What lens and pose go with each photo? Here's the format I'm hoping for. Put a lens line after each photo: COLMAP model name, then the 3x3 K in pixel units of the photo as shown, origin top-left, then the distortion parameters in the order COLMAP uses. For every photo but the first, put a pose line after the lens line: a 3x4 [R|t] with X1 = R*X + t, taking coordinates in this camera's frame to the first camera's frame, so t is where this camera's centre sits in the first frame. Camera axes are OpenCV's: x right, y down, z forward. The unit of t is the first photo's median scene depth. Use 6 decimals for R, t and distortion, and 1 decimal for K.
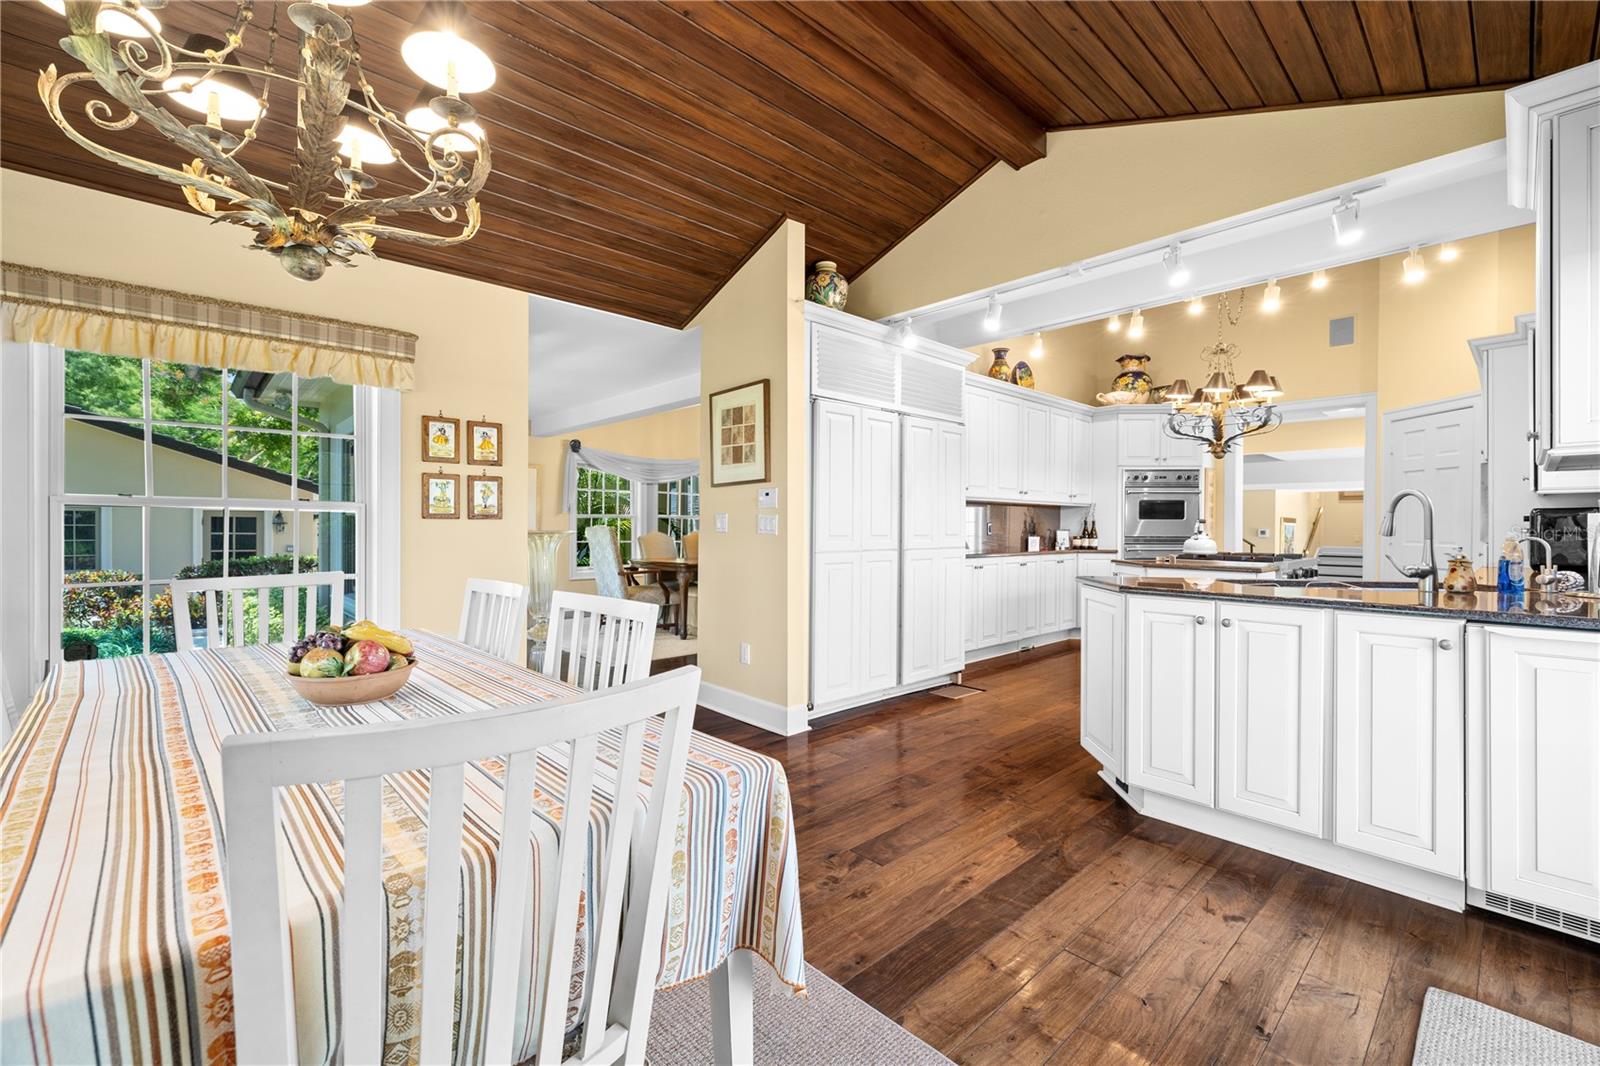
lens RADIAL K [[681.4, 0, 794.2], [0, 681.4, 537.1], [0, 0, 1]] dist [0.000906, 0.001332]
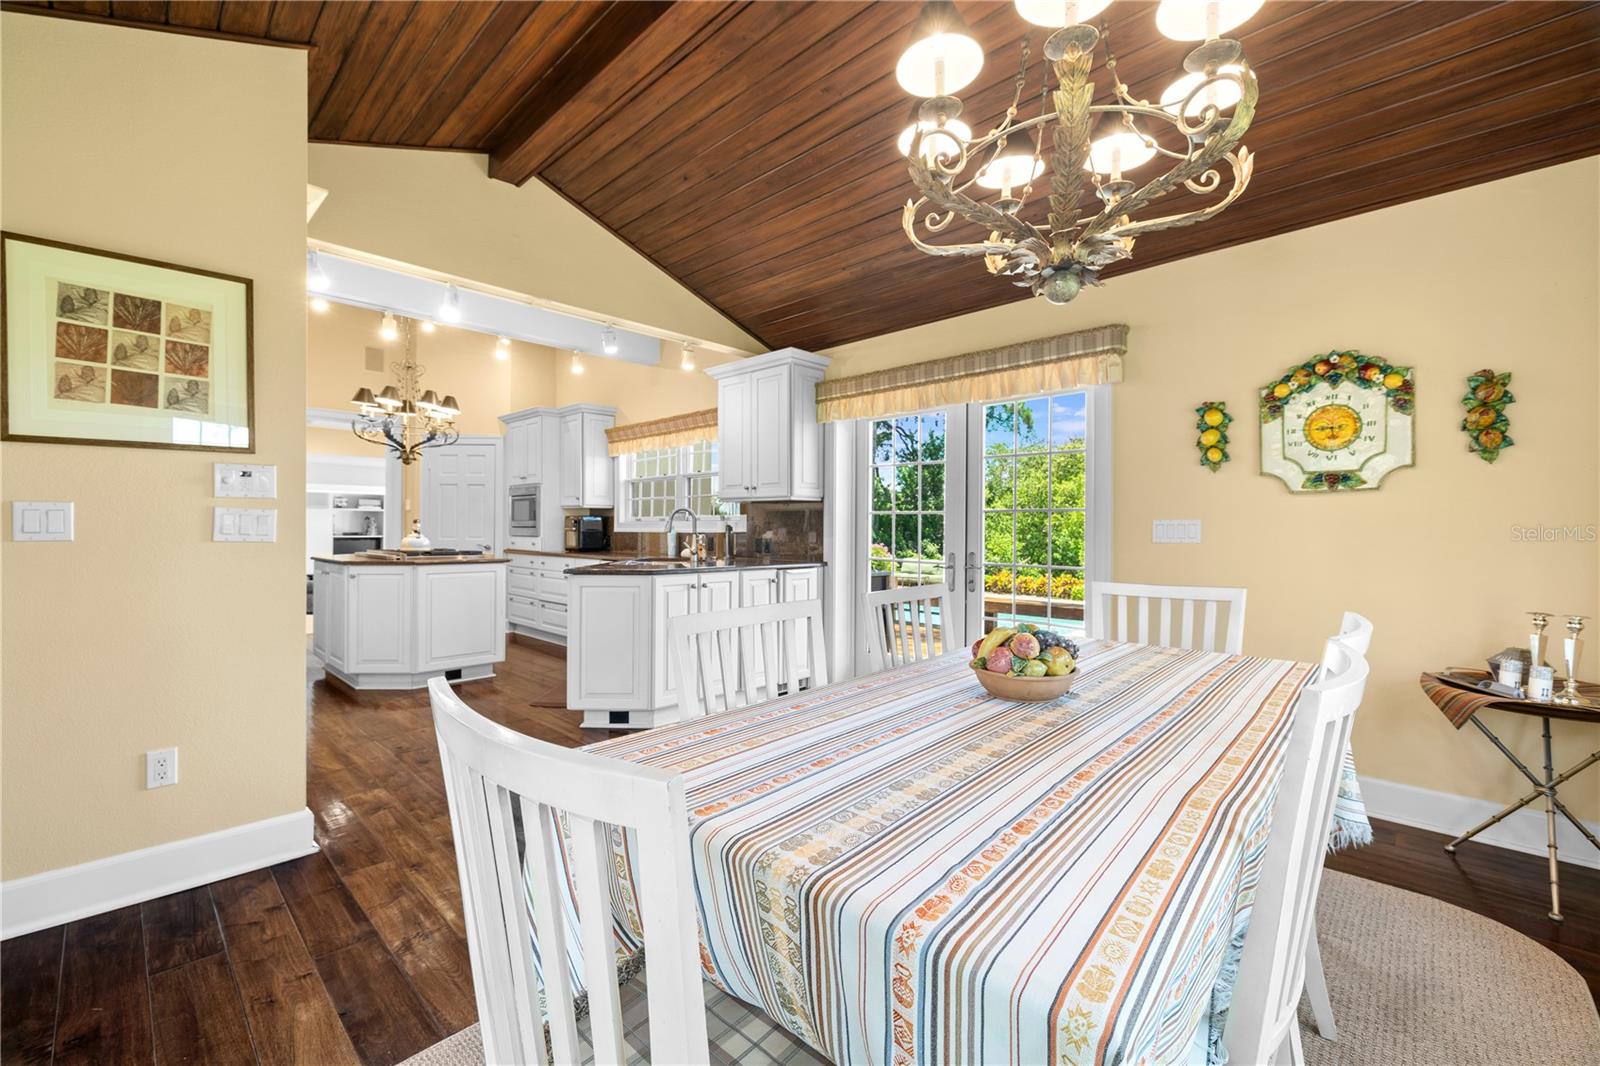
lens RADIAL K [[672.0, 0, 790.5], [0, 672.0, 525.9], [0, 0, 1]] dist [0.002424, 0.000219]
pose [[-0.062411, -0.003348, 0.998045, -0.655624], [0.014640, 0.999884, 0.004269, -0.013439], [-0.997943, 0.014877, -0.062354, 0.571707]]
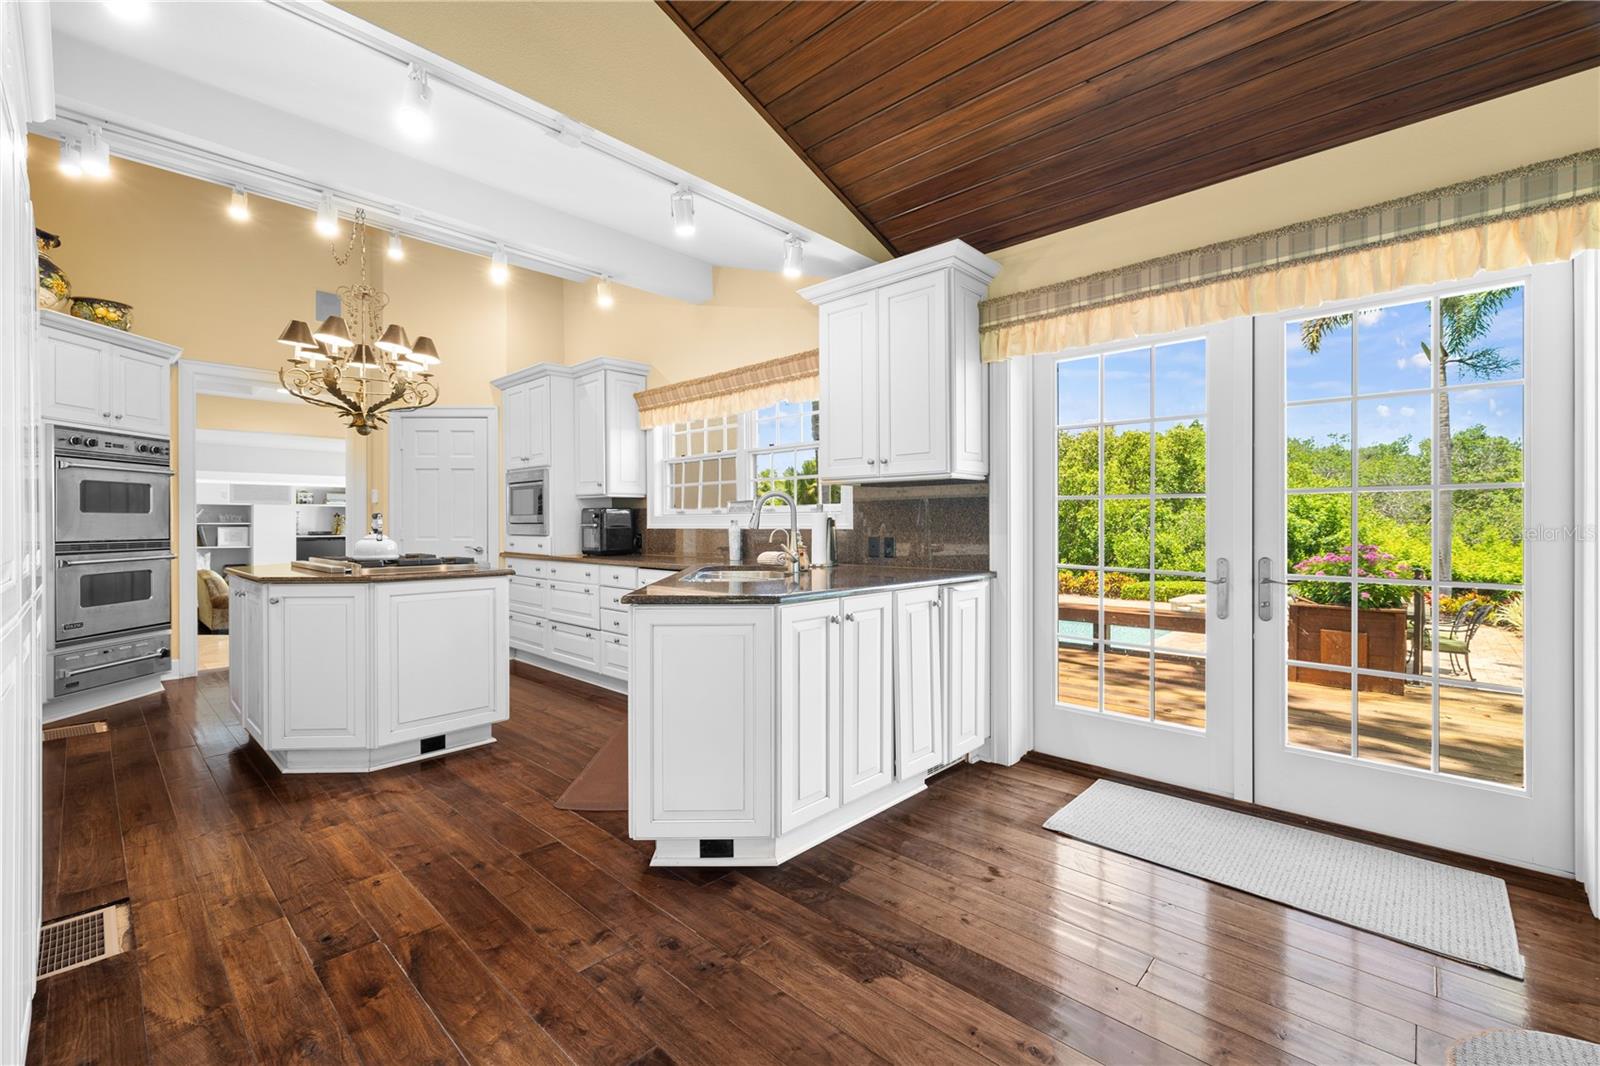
lens RADIAL K [[681.4, 0, 790.7], [0, 681.4, 524.2], [0, 0, 1]] dist [0.000906, 0.001332]
pose [[-0.074847, -0.008301, 0.997160, -0.229624], [0.022548, 0.999696, 0.010014, -0.013410], [-0.996940, 0.023233, -0.074637, 0.743536]]
